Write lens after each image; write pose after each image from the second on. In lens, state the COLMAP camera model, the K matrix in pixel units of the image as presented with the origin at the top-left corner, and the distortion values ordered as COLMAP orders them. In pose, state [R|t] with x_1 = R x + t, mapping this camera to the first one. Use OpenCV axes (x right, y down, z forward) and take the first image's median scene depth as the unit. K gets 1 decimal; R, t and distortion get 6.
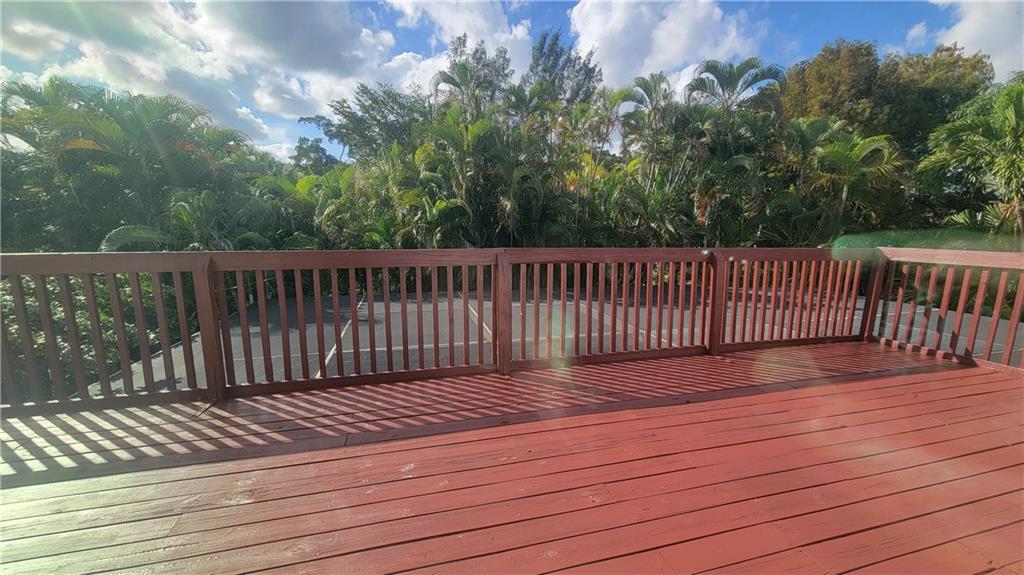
lens RADIAL K [[418.1, 0, 511.8], [0, 418.1, 289.2], [0, 0, 1]] dist [0.005388, -0.003329]
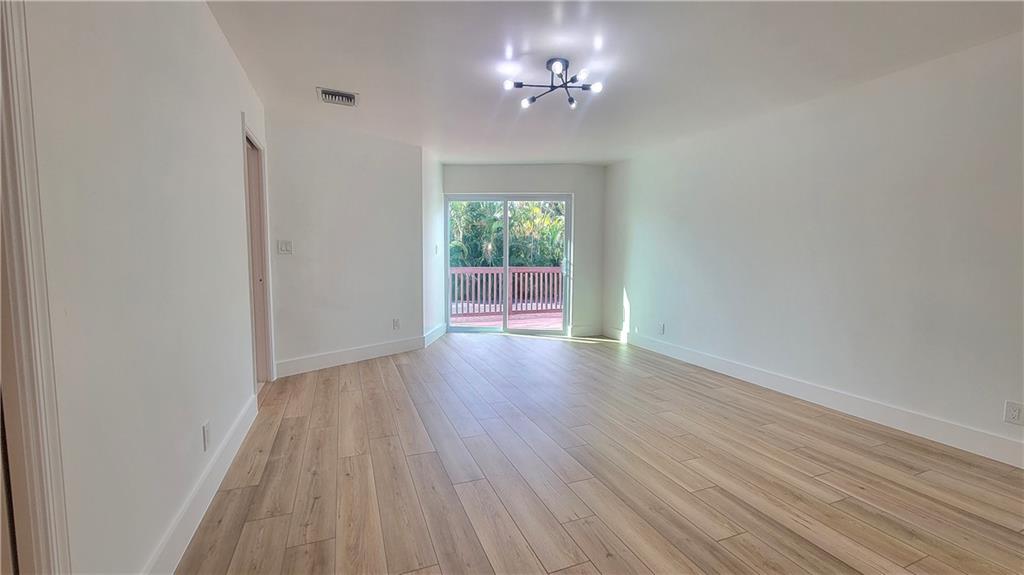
lens RADIAL K [[418.1, 0, 512.0], [0, 418.1, 287.1], [0, 0, 1]] dist [0.005388, -0.003329]
pose [[0.993310, -0.001067, 0.115471, -0.103773], [0.010954, 0.996319, -0.085020, 0.087553], [-0.114955, 0.085716, 0.989666, -0.541926]]
